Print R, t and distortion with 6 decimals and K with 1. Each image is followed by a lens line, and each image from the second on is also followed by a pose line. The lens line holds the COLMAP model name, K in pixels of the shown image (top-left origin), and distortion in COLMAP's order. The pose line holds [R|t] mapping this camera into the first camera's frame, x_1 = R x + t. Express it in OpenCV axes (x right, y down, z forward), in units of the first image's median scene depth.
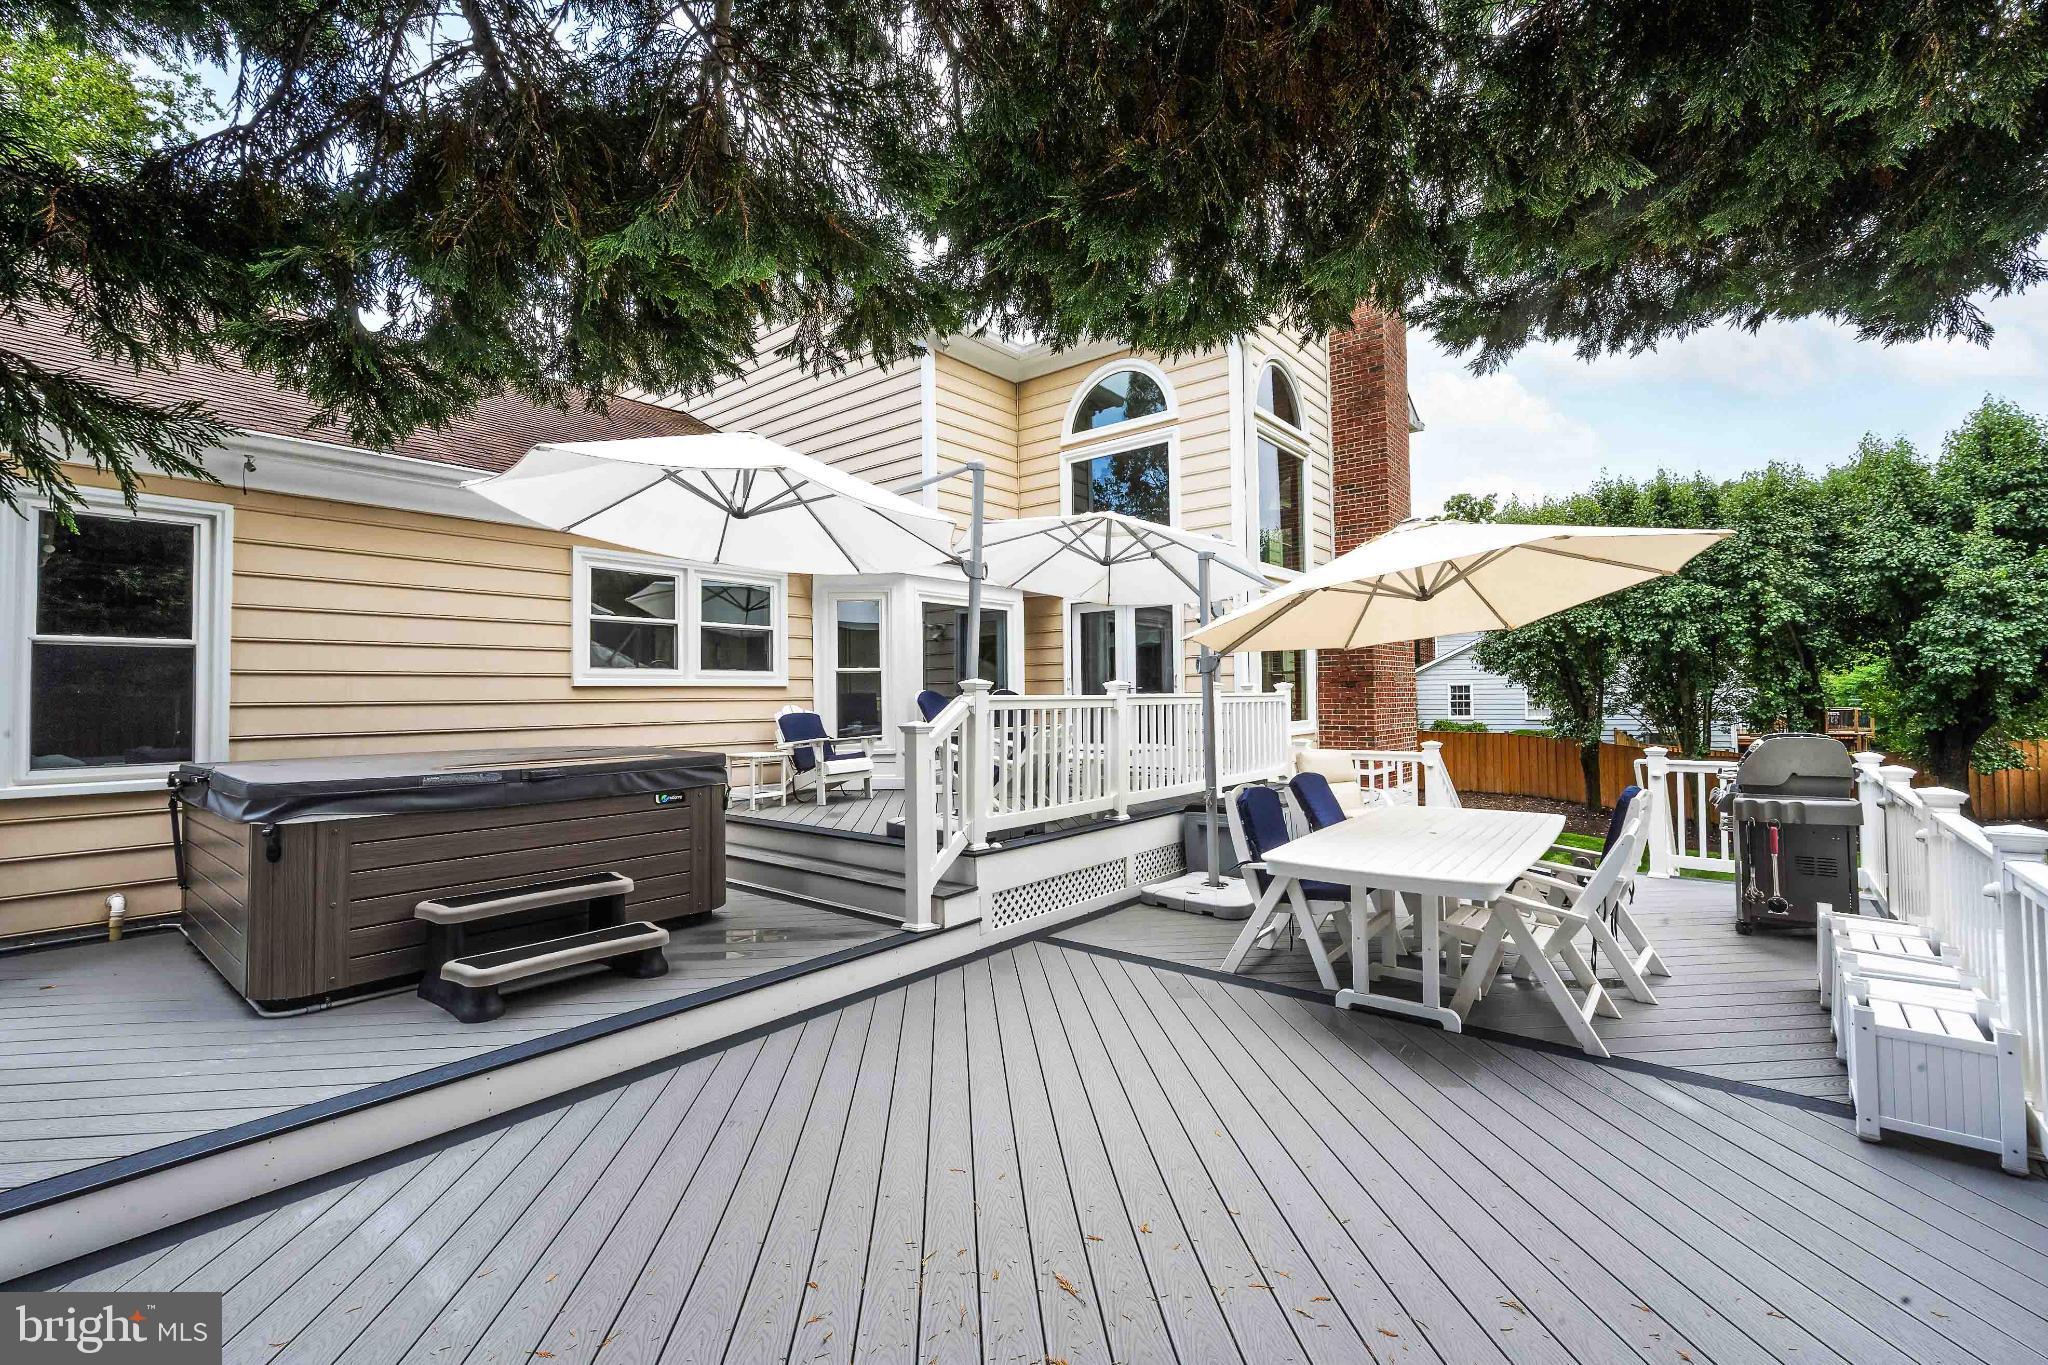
lens RADIAL K [[867.4, 0, 1024.0], [0, 867.4, 682.5], [0, 0, 1]] dist [-0.003419, -0.000326]
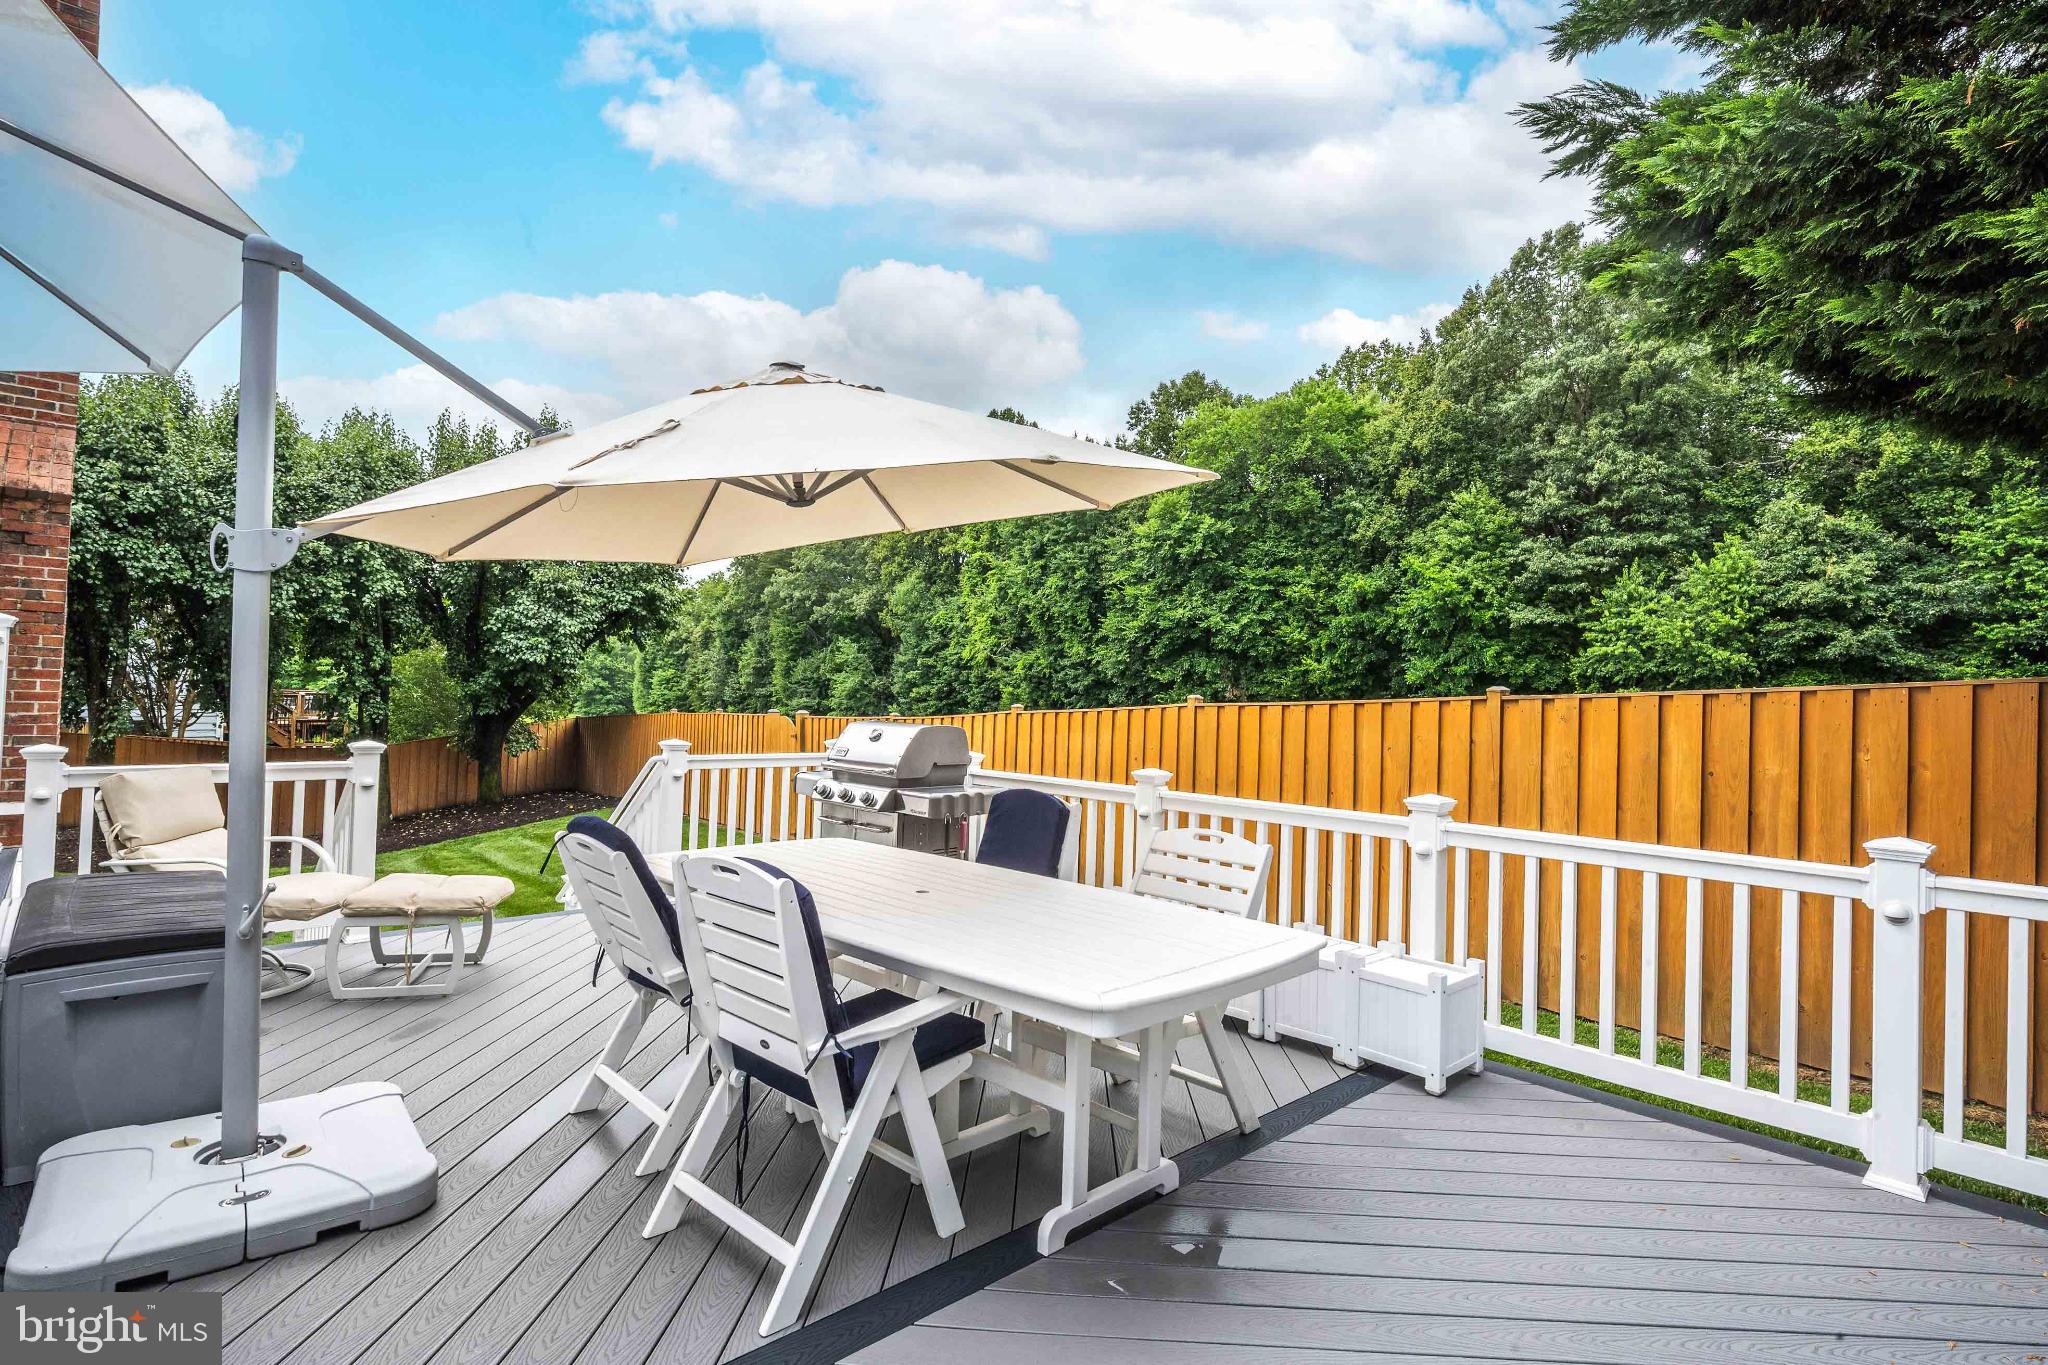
lens RADIAL K [[1012.0, 0, 1023.8], [0, 1012.0, 676.3], [0, 0, 1]] dist [-0.000852, 0.000401]
pose [[0.131498, 0.034122, 0.990729, -0.137717], [-0.051138, 0.998310, -0.027596, 0.022398], [-0.989997, -0.047035, 0.133021, 0.491889]]
